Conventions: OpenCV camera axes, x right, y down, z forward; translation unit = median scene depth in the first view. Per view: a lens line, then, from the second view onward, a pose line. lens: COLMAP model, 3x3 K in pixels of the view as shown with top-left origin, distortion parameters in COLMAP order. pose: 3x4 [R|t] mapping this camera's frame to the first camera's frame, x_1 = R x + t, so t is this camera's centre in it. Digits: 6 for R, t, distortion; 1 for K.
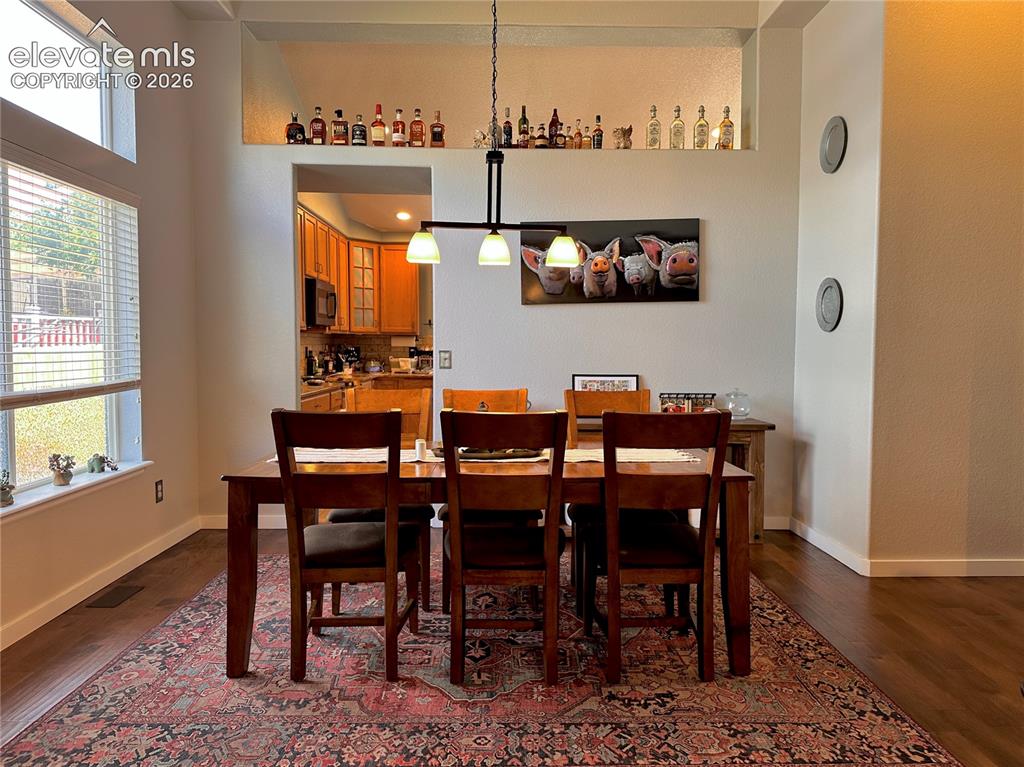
lens RADIAL K [[741.9, 0, 514.6], [0, 741.9, 400.9], [0, 0, 1]] dist [0.190680, -0.298549]
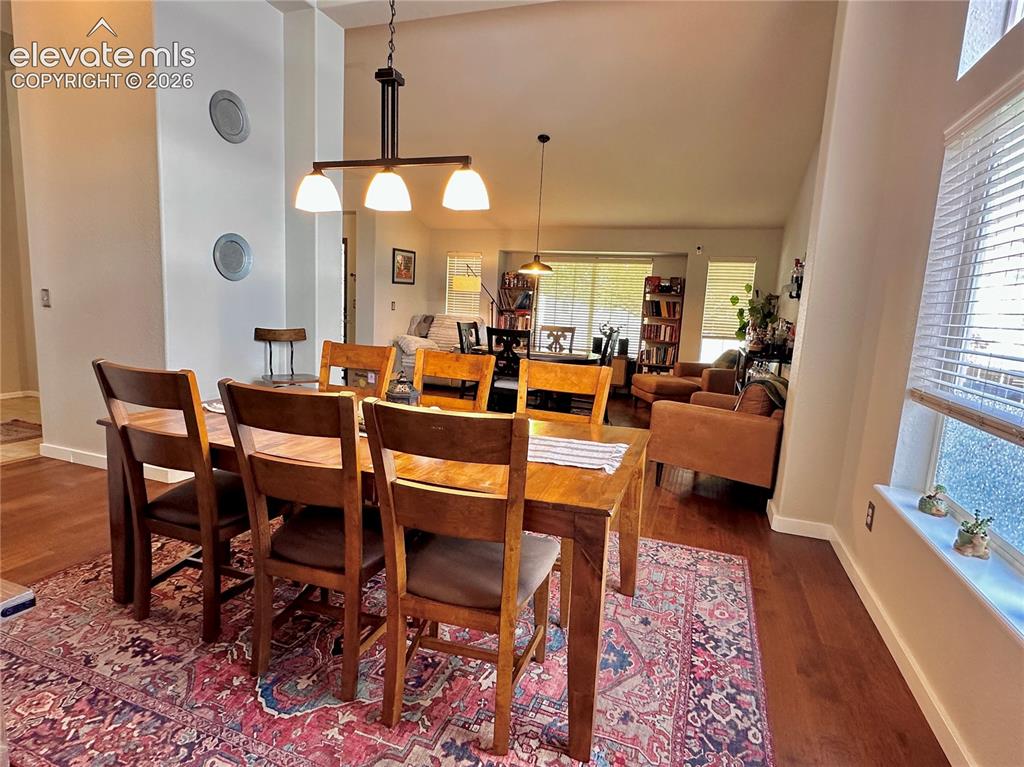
lens RADIAL K [[541.7, 0, 512.0], [0, 541.7, 383.5], [0, 0, 1]] dist [-0.002728, -0.000463]
pose [[-0.934218, -0.105506, 0.340743, -0.329193], [-0.032725, 0.976578, 0.212660, -0.105048], [-0.355199, 0.187520, -0.915789, 1.313508]]
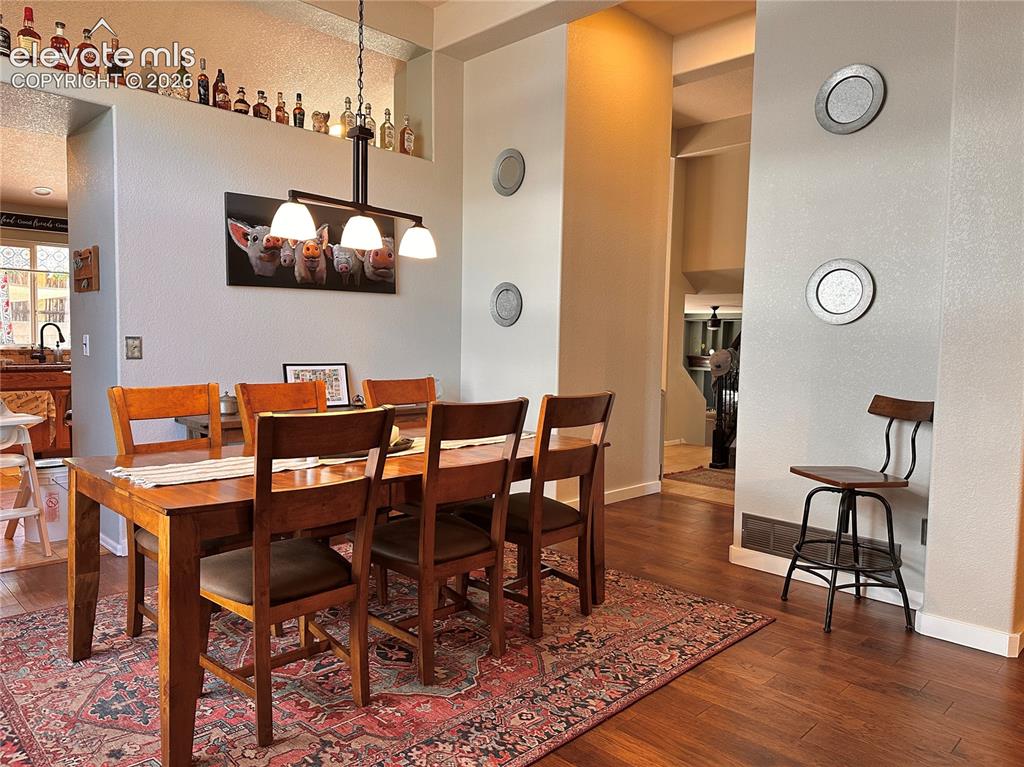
lens RADIAL K [[719.7, 0, 514.0], [0, 719.7, 399.4], [0, 0, 1]] dist [0.113962, -0.091884]
pose [[0.725132, -0.052340, 0.686618, -0.444974], [0.040186, 0.998624, 0.033683, -0.013107], [-0.687437, 0.003168, 0.726238, 0.174007]]
